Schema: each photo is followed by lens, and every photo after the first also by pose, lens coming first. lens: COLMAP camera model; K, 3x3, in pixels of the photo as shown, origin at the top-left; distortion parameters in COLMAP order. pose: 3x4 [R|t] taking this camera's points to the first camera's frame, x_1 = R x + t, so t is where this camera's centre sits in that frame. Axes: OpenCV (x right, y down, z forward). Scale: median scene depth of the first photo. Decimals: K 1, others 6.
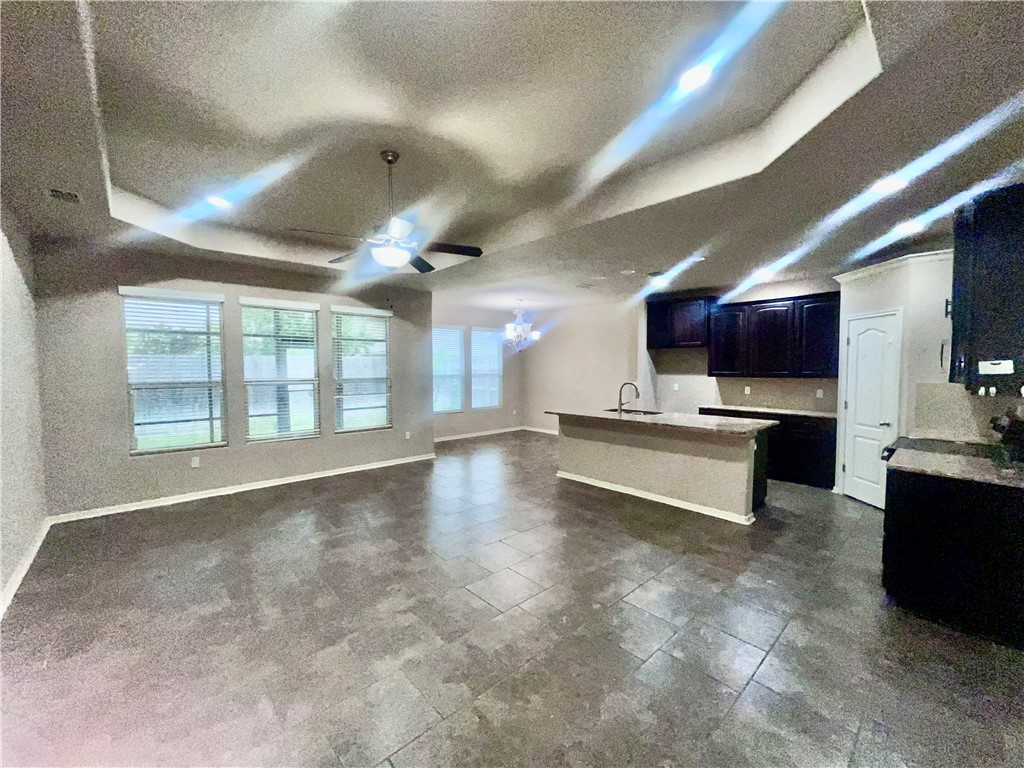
lens RADIAL K [[412.4, 0, 511.3], [0, 412.4, 384.9], [0, 0, 1]] dist [-0.002474, 0.000320]
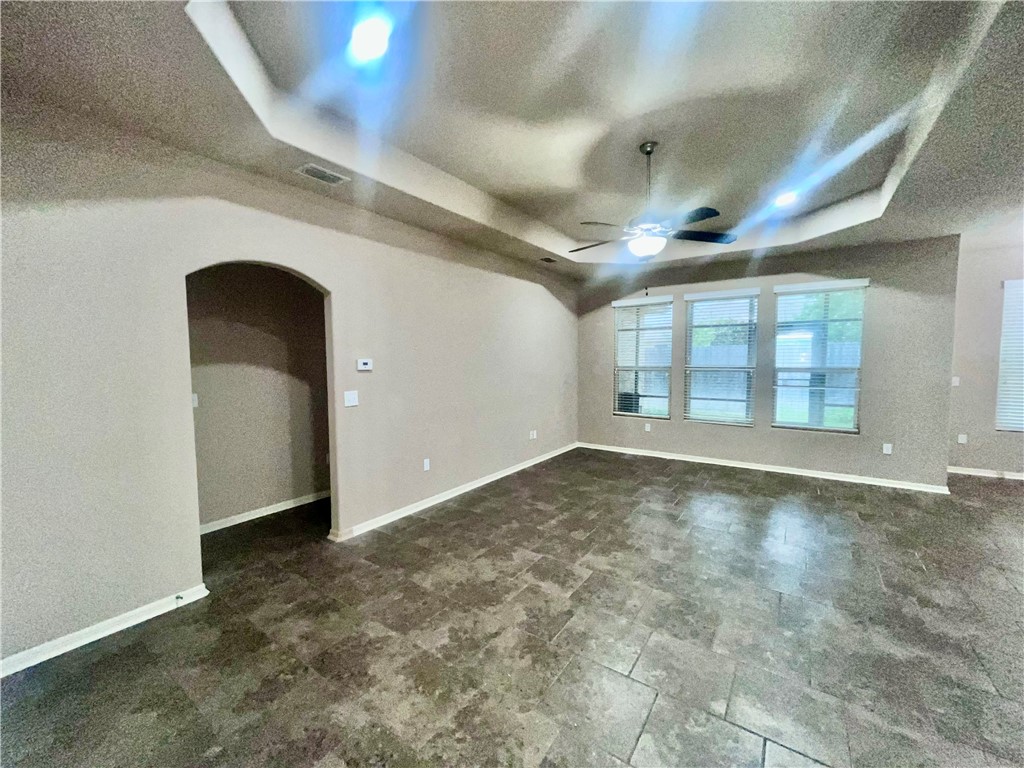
lens RADIAL K [[412.4, 0, 506.3], [0, 412.4, 383.1], [0, 0, 1]] dist [-0.002474, 0.000320]
pose [[0.206579, 0.058437, -0.976683, 0.396541], [-0.037972, 0.997942, 0.051678, -0.004330], [0.977693, 0.026411, 0.208373, 0.267575]]
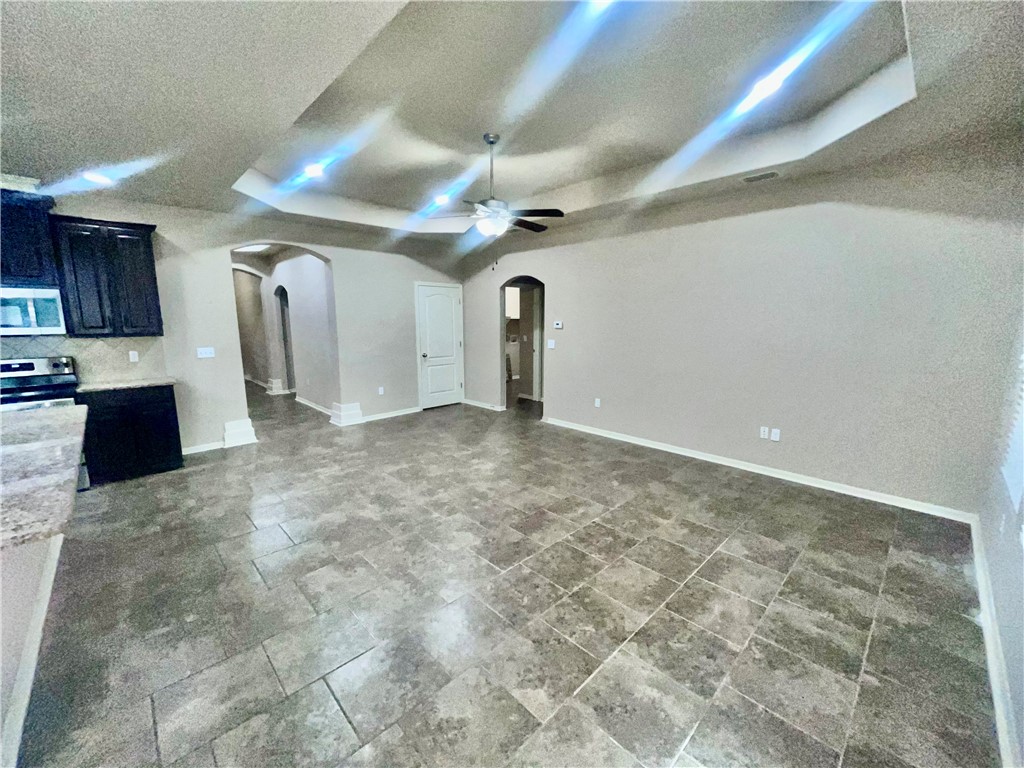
lens RADIAL K [[412.4, 0, 510.2], [0, 412.4, 386.8], [0, 0, 1]] dist [-0.002474, 0.000320]
pose [[-0.999711, 0.007719, -0.022763, -0.184469], [0.002705, 0.977144, 0.212561, -0.065998], [0.023883, 0.212438, -0.976883, 1.344113]]
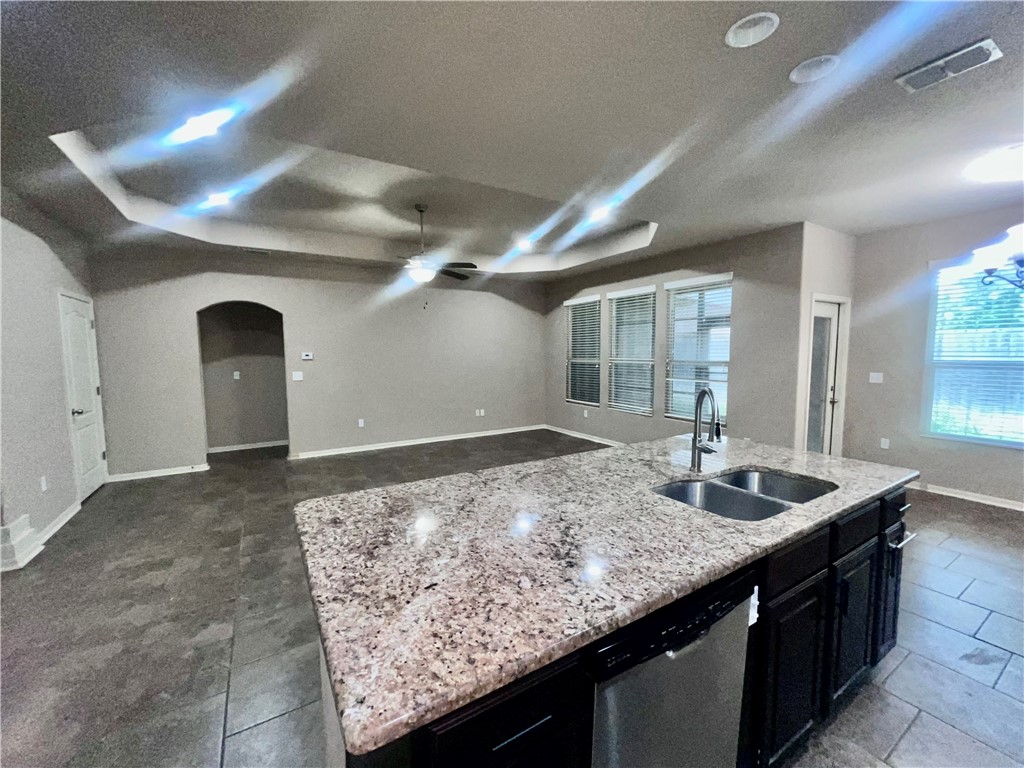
lens RADIAL K [[412.4, 0, 507.7], [0, 412.4, 388.0], [0, 0, 1]] dist [-0.002474, 0.000320]
pose [[-0.198762, 0.087903, -0.976098, 0.681818], [-0.037430, 0.994562, 0.097188, -0.035020], [0.979333, 0.055853, -0.194391, 0.960433]]
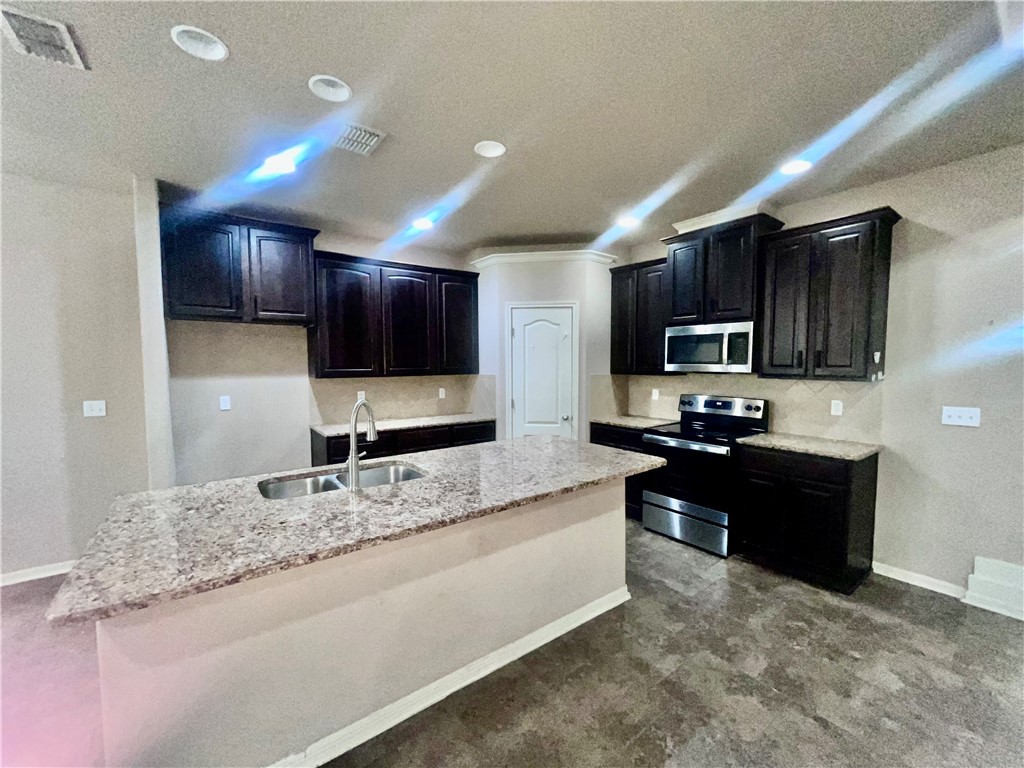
lens RADIAL K [[412.4, 0, 510.7], [0, 412.4, 387.8], [0, 0, 1]] dist [-0.002474, 0.000320]
pose [[0.099035, -0.058441, 0.993366, -0.066992], [0.047287, 0.997422, 0.053966, -0.032379], [-0.993960, 0.041629, 0.101543, 0.881436]]
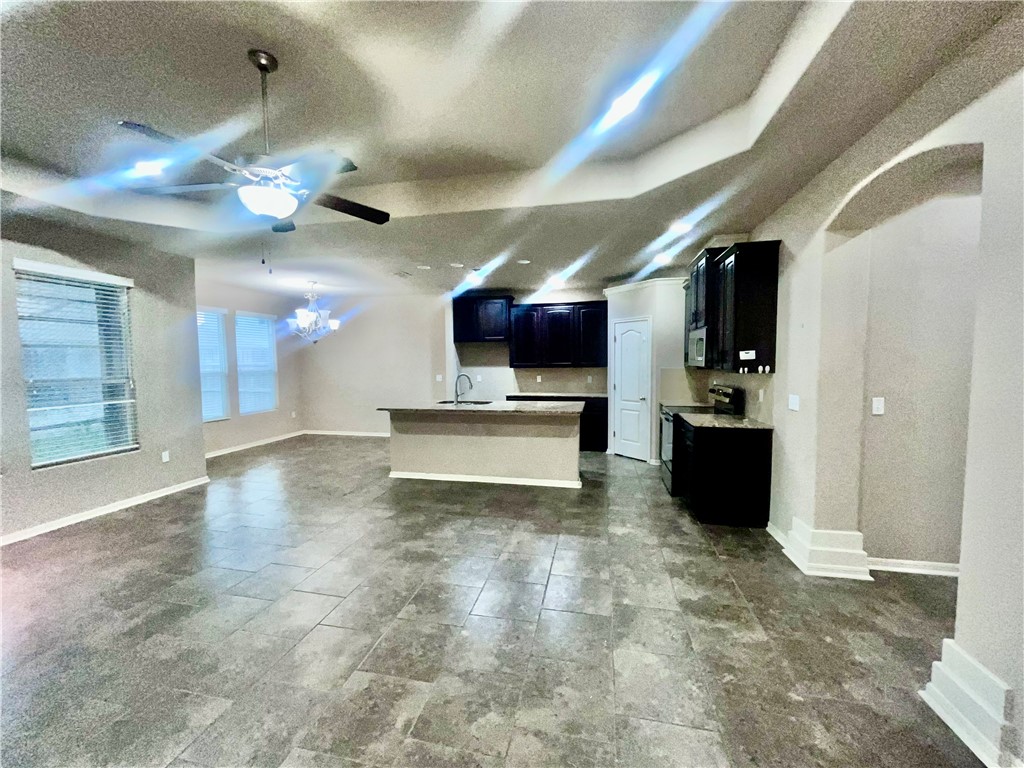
lens RADIAL K [[412.4, 0, 509.3], [0, 412.4, 384.4], [0, 0, 1]] dist [-0.002474, 0.000320]
pose [[0.818100, -0.038363, 0.573794, -0.221247], [0.032885, 0.999261, 0.019923, 0.003657], [-0.574134, 0.002571, 0.818757, 0.101576]]
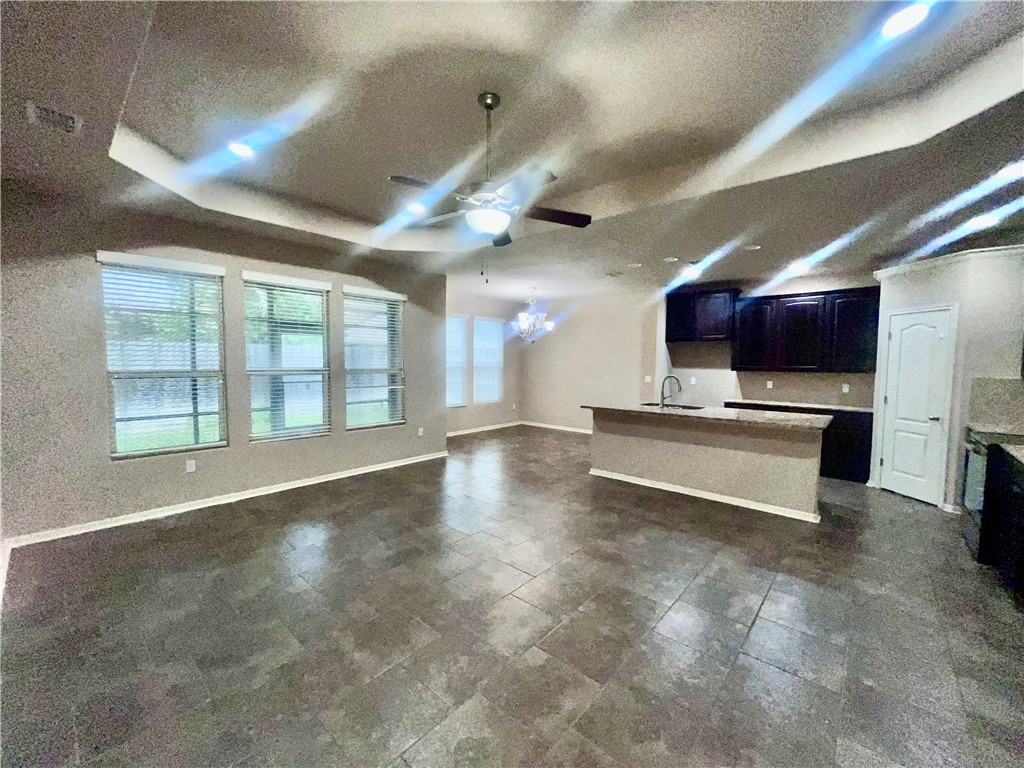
lens RADIAL K [[412.4, 0, 510.7], [0, 412.4, 384.4], [0, 0, 1]] dist [-0.002474, 0.000320]
pose [[0.994501, 0.005931, 0.104562, -0.195993], [-0.007332, 0.999888, 0.013021, 0.005094], [-0.104473, -0.013716, 0.994433, 0.092624]]
